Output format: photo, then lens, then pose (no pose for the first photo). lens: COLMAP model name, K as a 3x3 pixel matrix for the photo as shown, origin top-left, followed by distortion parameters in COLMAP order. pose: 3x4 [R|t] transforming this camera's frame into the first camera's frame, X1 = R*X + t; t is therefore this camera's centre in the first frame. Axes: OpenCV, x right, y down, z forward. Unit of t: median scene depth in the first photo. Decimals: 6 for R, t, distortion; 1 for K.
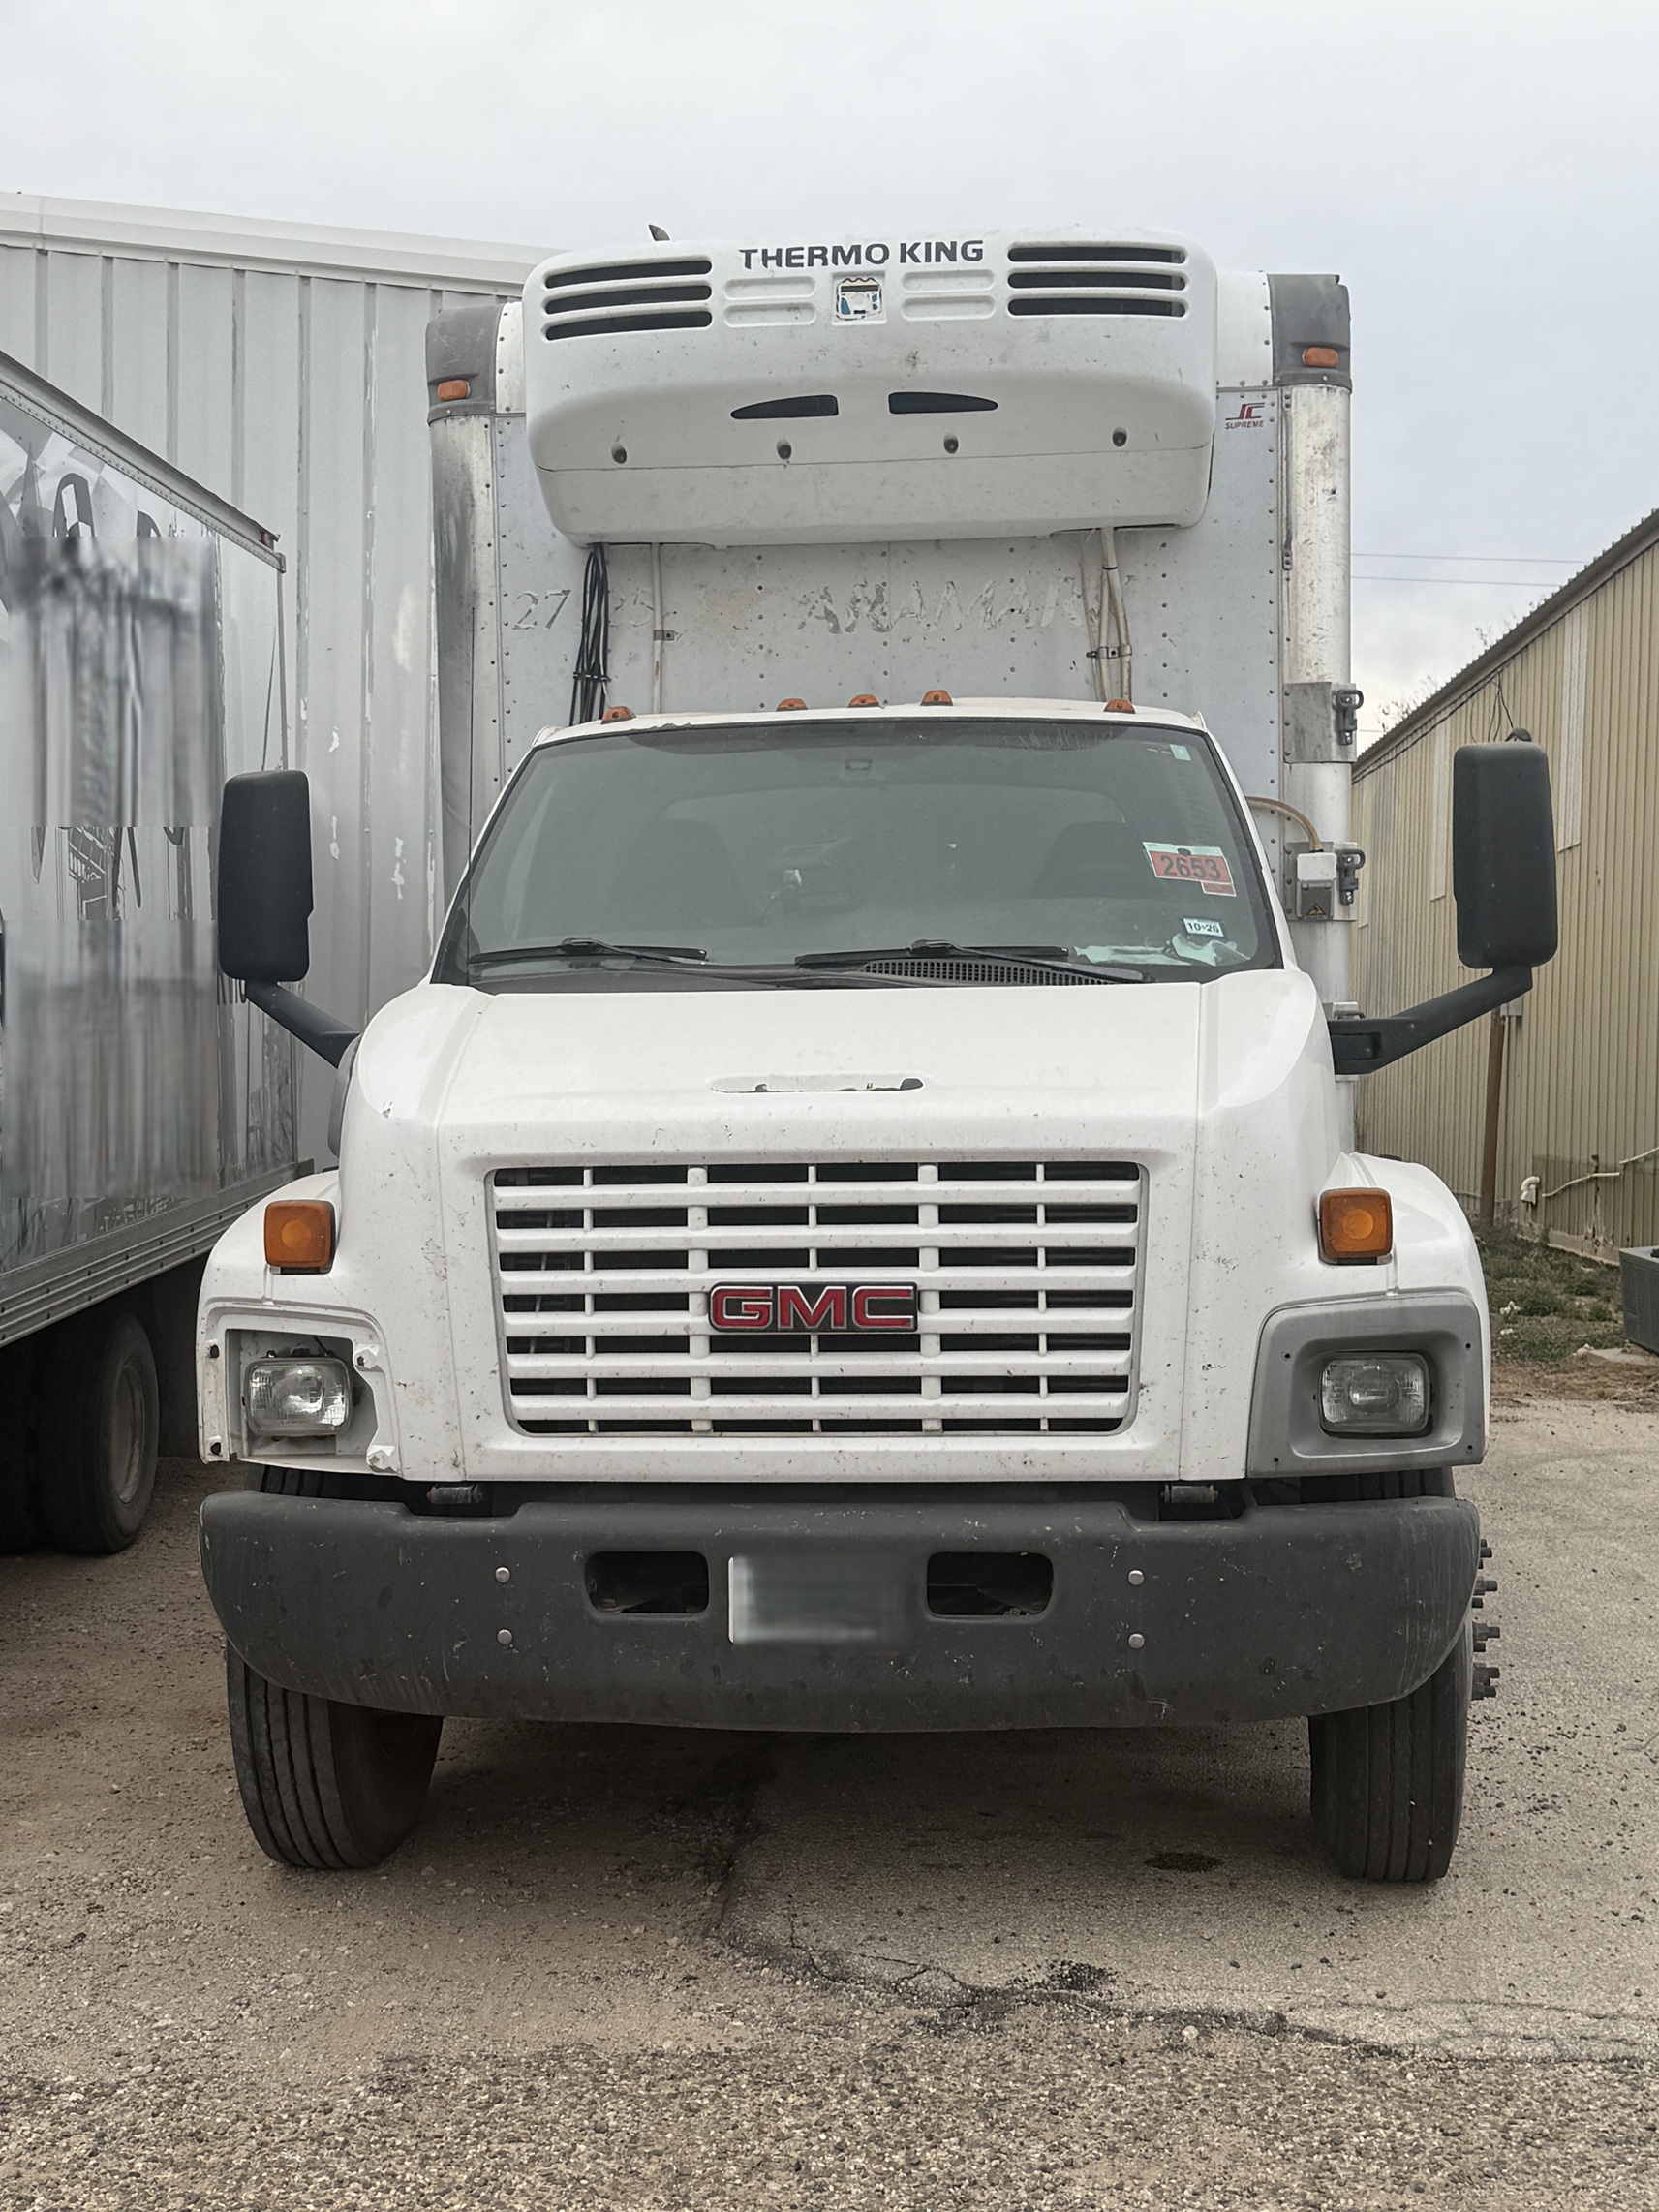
lens RADIAL K [[3018.7, 0, 828.1], [0, 3018.7, 1105.8], [0, 0, 1]] dist [-0.000651, 0.006398]
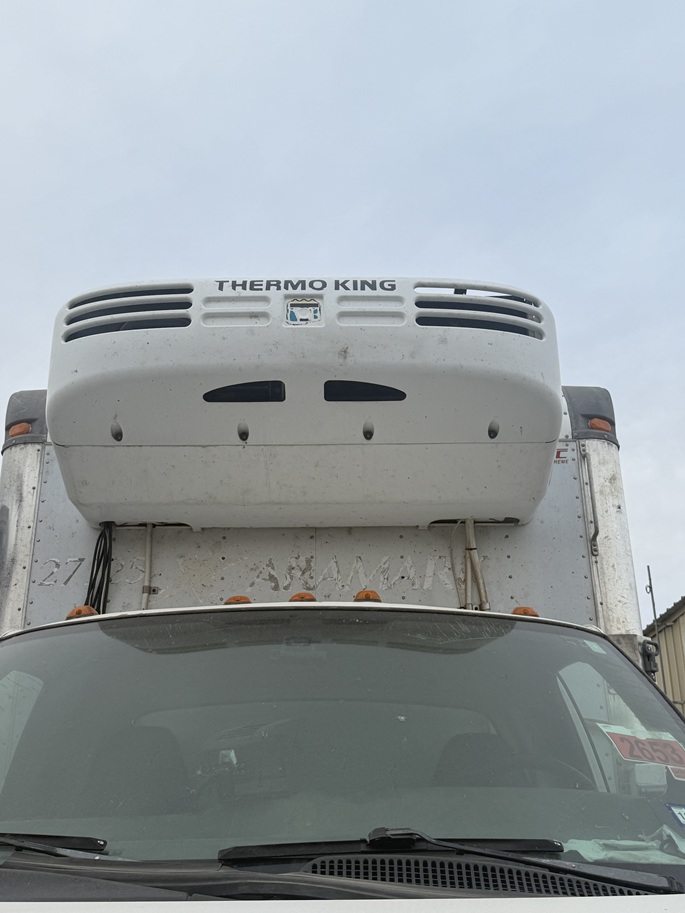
lens RADIAL K [[1002.3, 0, 340.2], [0, 1002.3, 455.2], [0, 0, 1]] dist [0.222124, -0.522950]
pose [[0.997339, 0.034438, 0.064250, -0.000038], [-0.005839, 0.916286, -0.400482, -0.031808], [-0.072663, 0.399042, 0.914049, 0.616033]]
